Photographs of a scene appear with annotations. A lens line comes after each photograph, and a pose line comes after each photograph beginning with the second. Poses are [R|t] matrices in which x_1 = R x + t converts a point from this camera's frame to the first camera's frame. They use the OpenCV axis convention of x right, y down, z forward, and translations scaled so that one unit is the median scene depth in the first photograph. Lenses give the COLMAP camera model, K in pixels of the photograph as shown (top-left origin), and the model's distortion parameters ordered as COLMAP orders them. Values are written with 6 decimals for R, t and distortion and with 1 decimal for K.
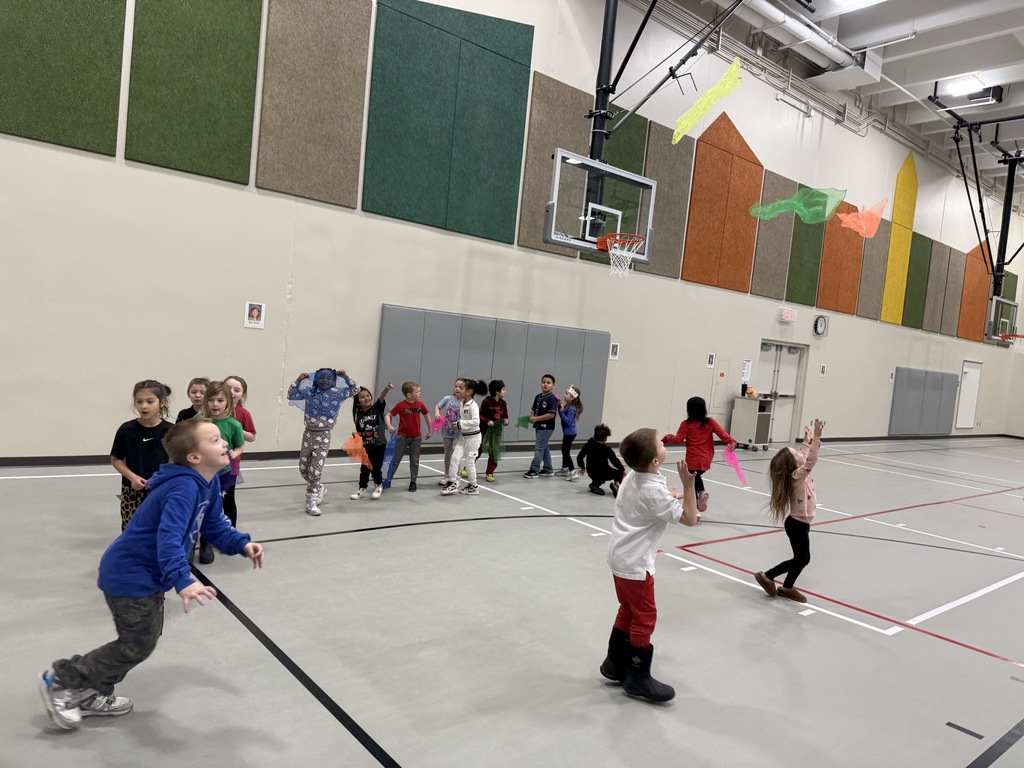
lens RADIAL K [[708.5, 0, 503.7], [0, 708.5, 384.0], [0, 0, 1]] dist [0.025699, -0.034321]
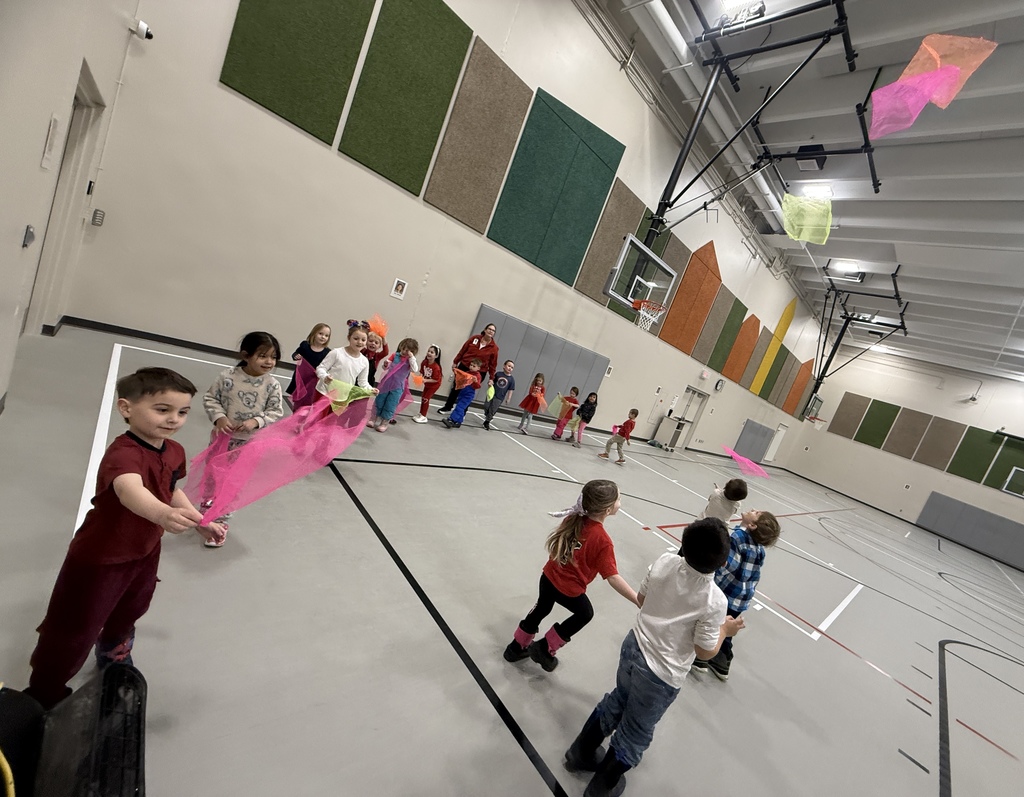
lens RADIAL K [[419.8, 0, 528.2], [0, 419.8, 399.1], [0, 0, 1]] dist [-0.006117, 0.000881]
pose [[0.963265, 0.255417, 0.082964, -0.089589], [-0.261489, 0.962439, 0.073037, -0.010739], [-0.061193, -0.092048, 0.993873, 0.102321]]
